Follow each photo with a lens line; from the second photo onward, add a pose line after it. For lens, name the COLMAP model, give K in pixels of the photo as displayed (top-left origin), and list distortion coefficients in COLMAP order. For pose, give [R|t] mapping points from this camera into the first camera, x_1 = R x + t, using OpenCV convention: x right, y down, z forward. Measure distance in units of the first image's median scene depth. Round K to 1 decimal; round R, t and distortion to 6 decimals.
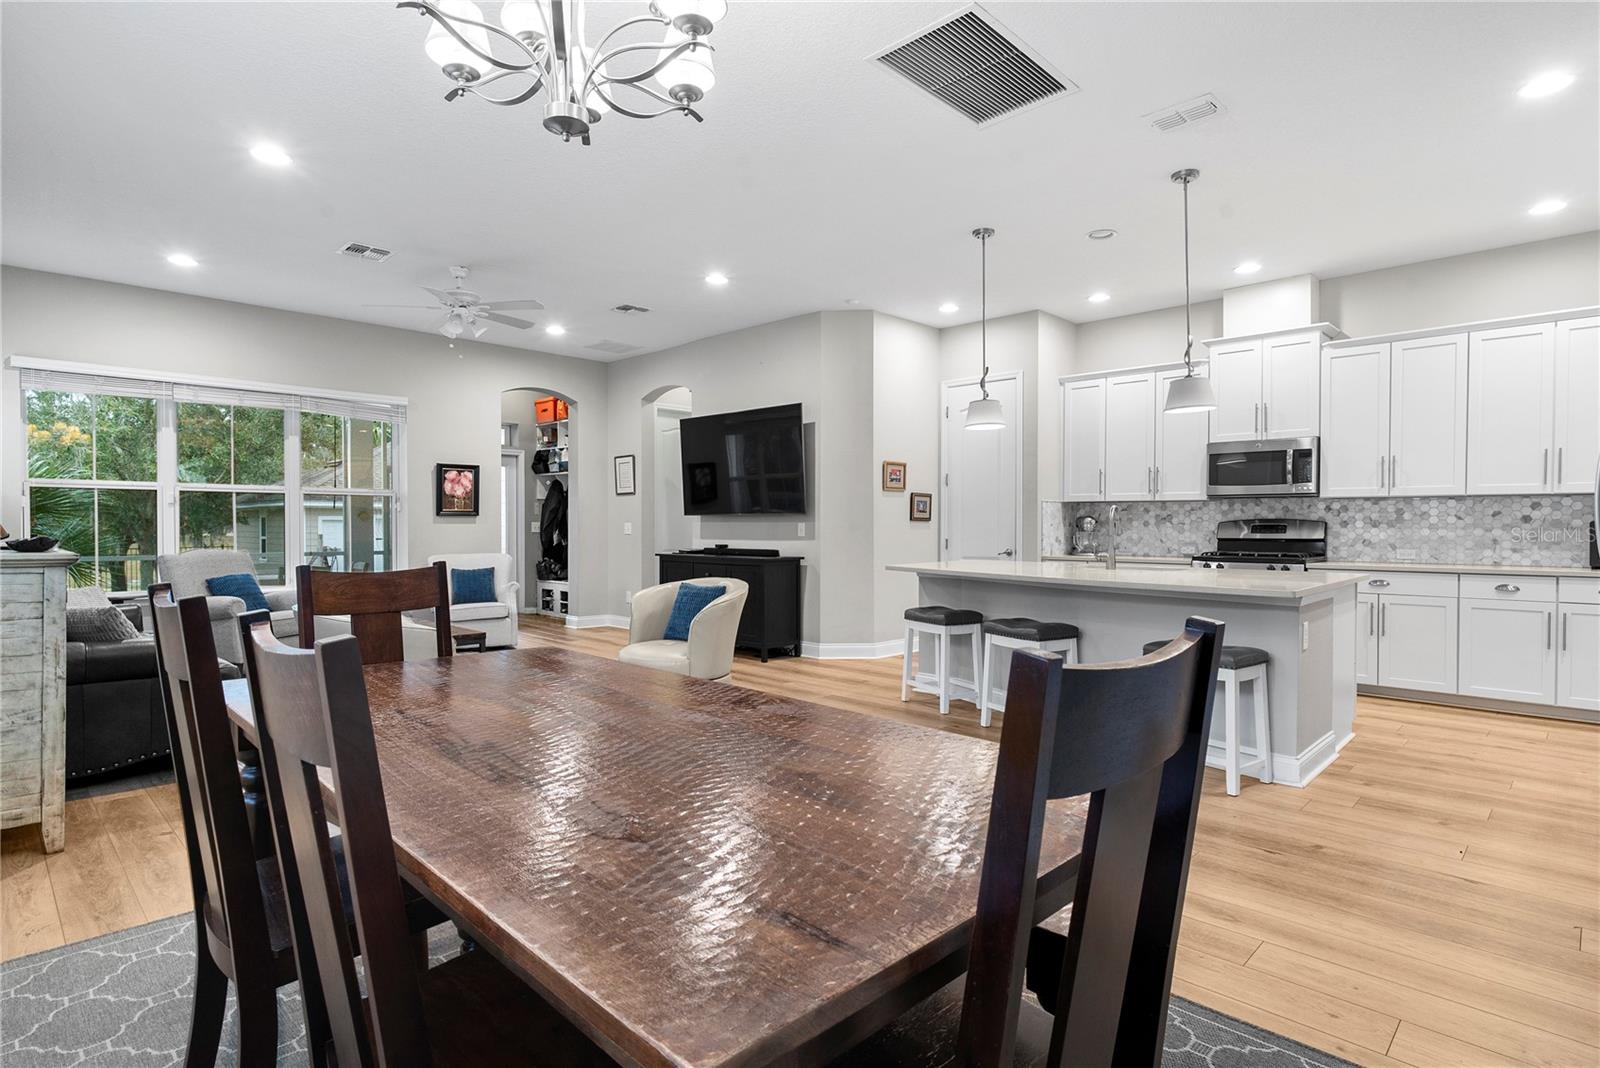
lens RADIAL K [[836.1, 0, 797.9], [0, 836.1, 534.9], [0, 0, 1]] dist [0.001160, 0.000283]
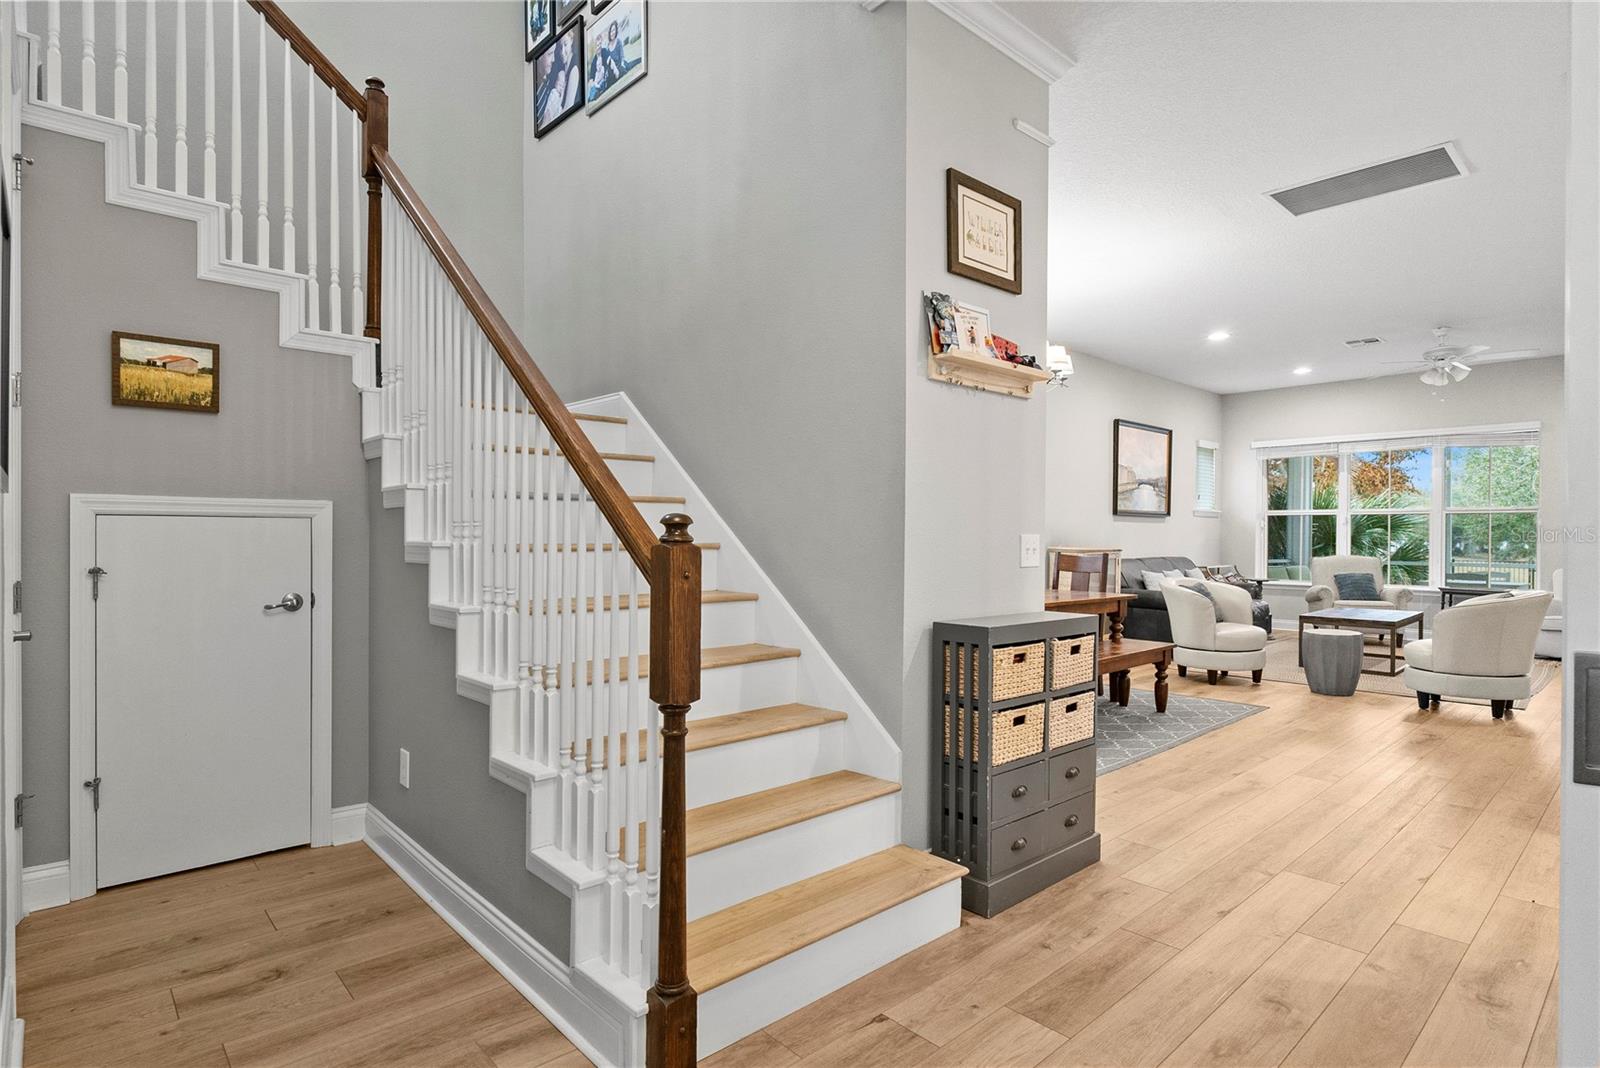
lens RADIAL K [[836.1, 0, 799.6], [0, 836.1, 535.6], [0, 0, 1]] dist [0.001160, 0.000283]
pose [[-0.035489, 0.000138, -0.999370, 0.761024], [-0.015136, 0.999885, 0.000676, -0.002389], [0.999255, 0.015151, -0.035483, 0.097899]]
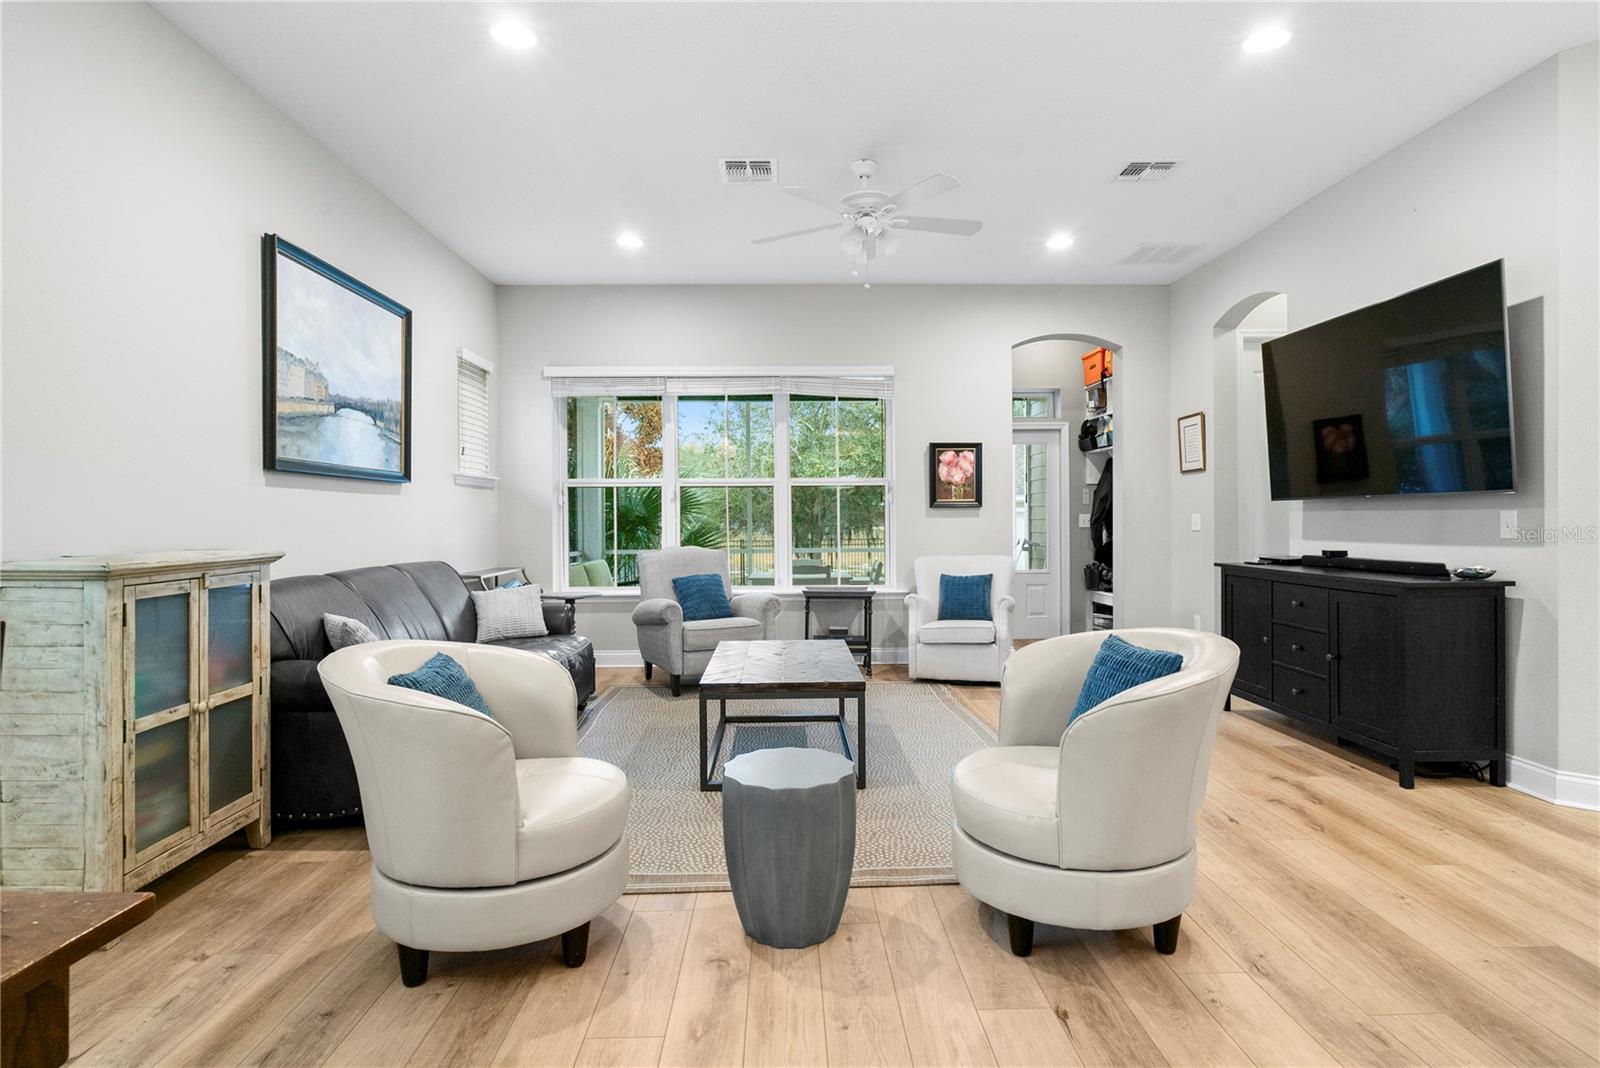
lens RADIAL K [[836.1, 0, 801.0], [0, 836.1, 525.4], [0, 0, 1]] dist [0.001160, 0.000283]
pose [[0.718813, -0.000488, -0.695204, 0.051057], [-0.000713, 0.999999, -0.001439, -0.005132], [0.695203, 0.001530, 0.718811, 0.396722]]
